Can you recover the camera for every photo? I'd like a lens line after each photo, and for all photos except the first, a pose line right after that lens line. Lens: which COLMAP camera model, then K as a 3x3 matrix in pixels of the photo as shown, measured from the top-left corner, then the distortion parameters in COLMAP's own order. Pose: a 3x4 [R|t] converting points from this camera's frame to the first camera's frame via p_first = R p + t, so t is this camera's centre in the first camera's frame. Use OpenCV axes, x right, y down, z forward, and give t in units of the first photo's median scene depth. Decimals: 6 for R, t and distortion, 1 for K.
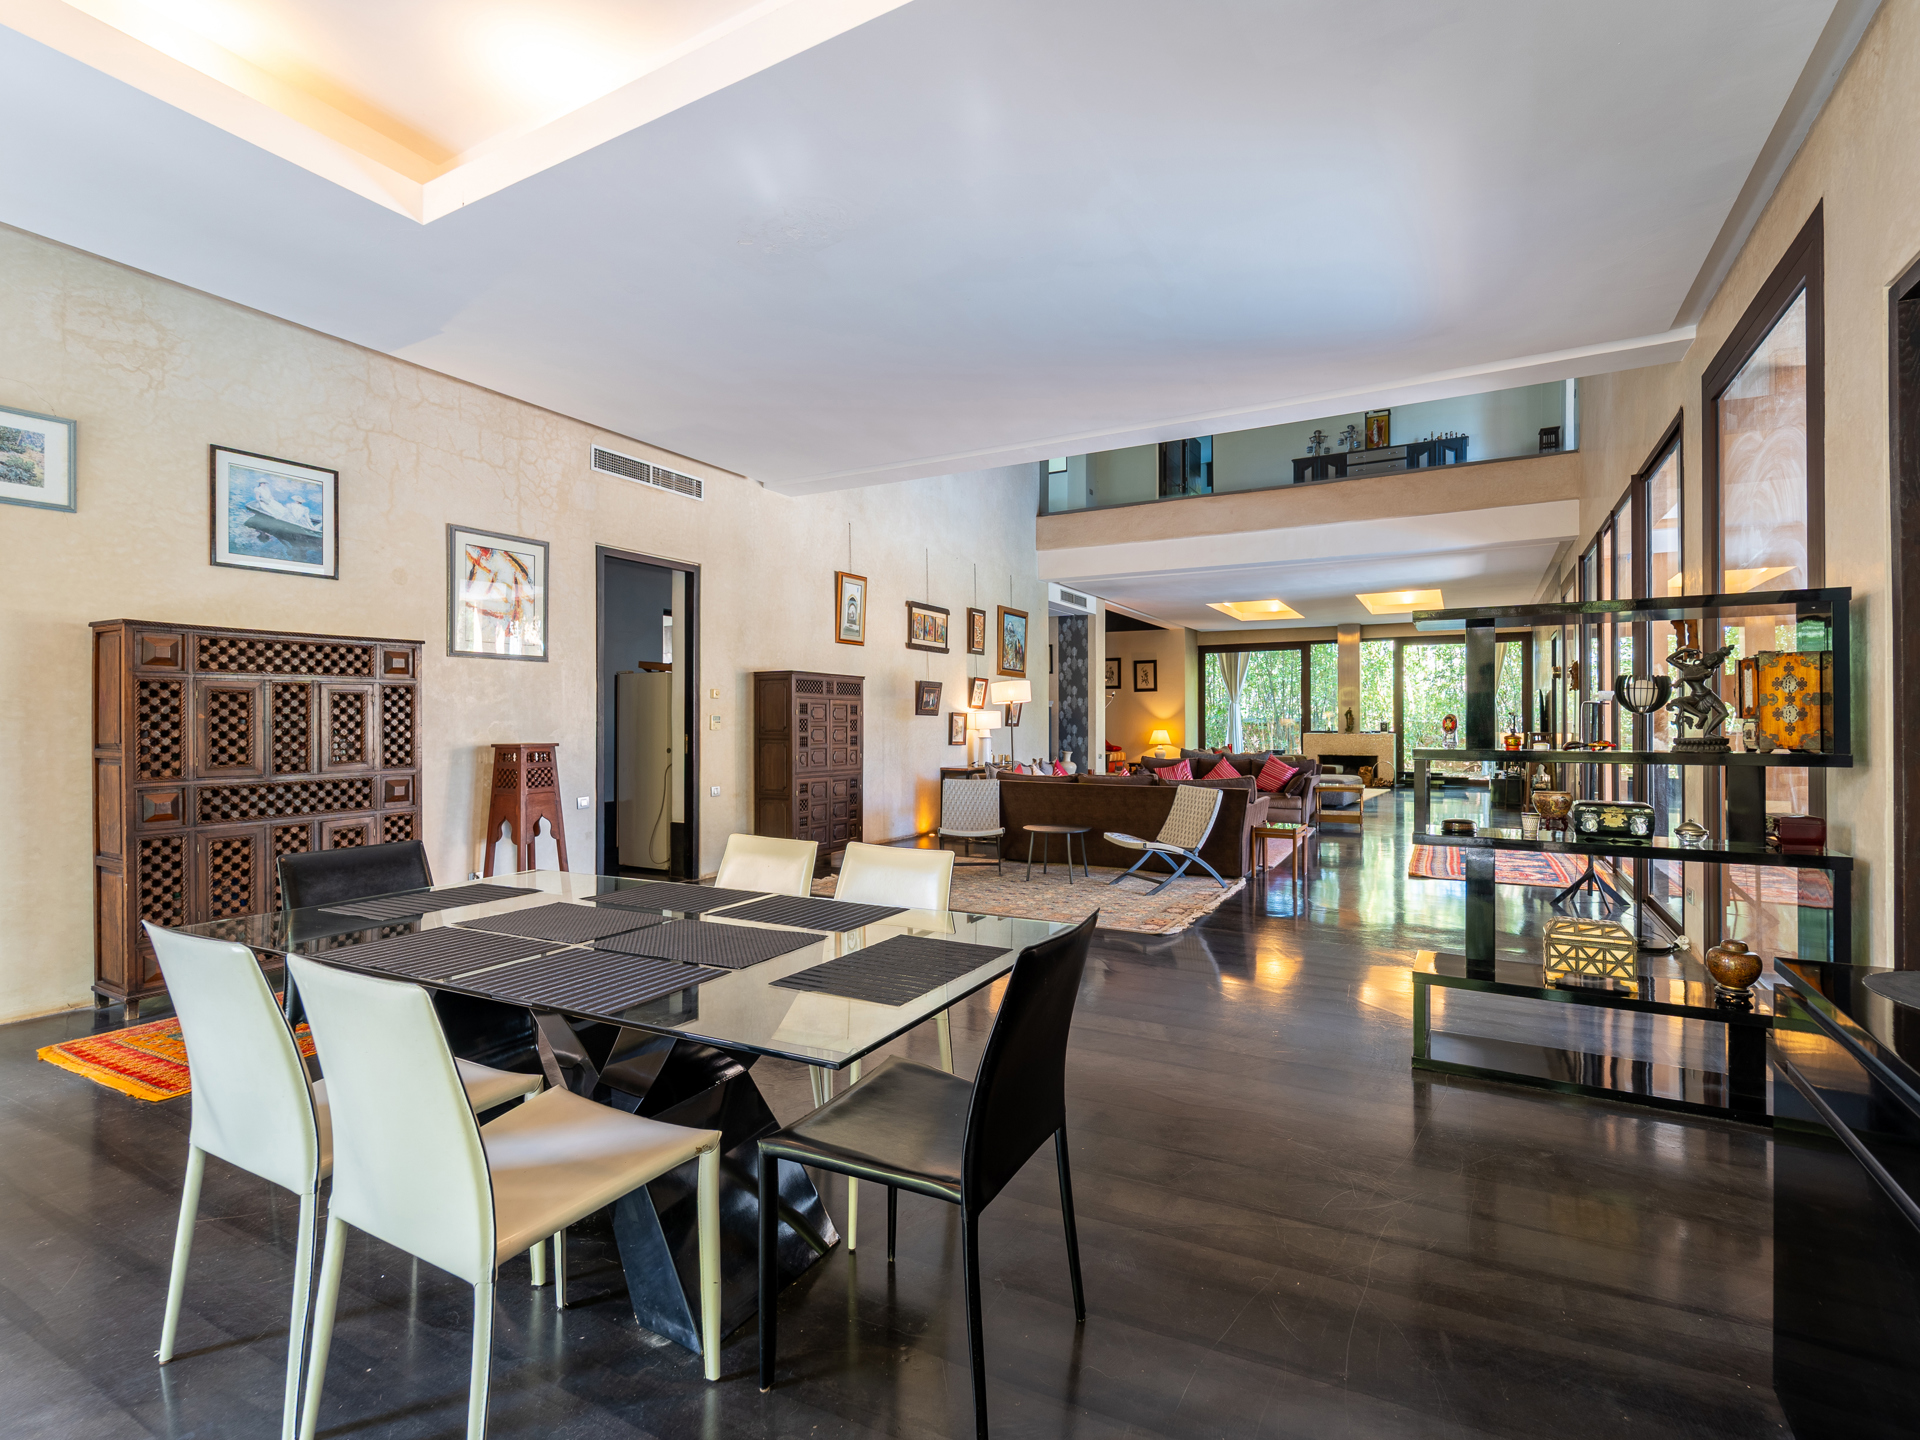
lens RADIAL K [[934.1, 0, 964.6], [0, 934.1, 718.3], [0, 0, 1]] dist [0.003244, 0.000276]
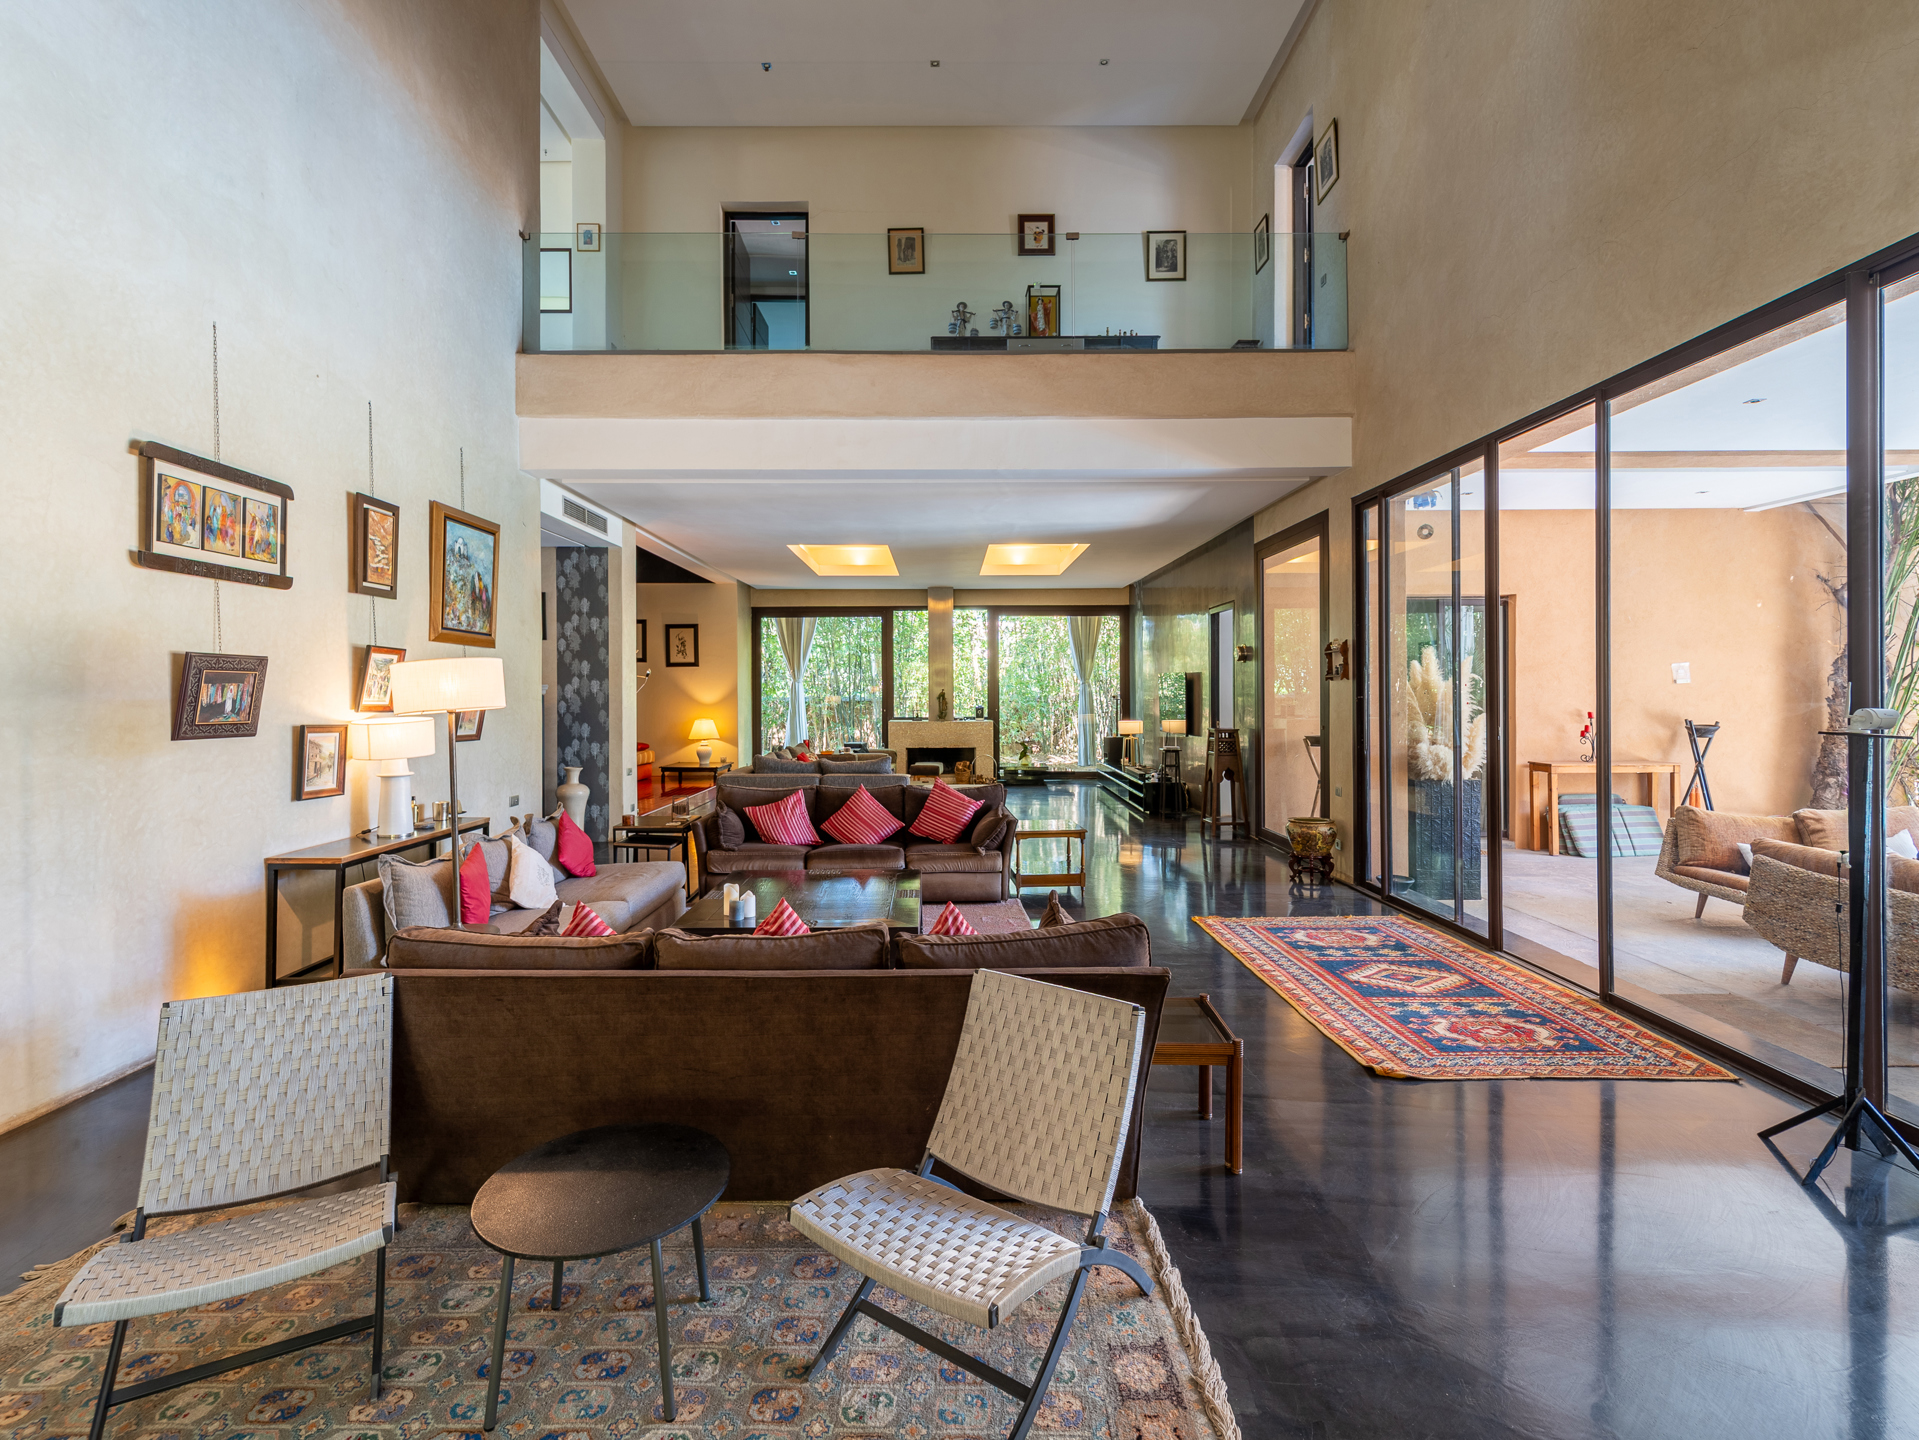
lens RADIAL K [[933.6, 0, 980.0], [0, 933.6, 686.4], [0, 0, 1]] dist [0.003244, 0.000276]
pose [[0.858418, -0.002951, 0.512943, 0.029134], [0.003311, 0.999994, 0.000211, -0.019990], [-0.512941, 0.001517, 0.858423, 0.397924]]
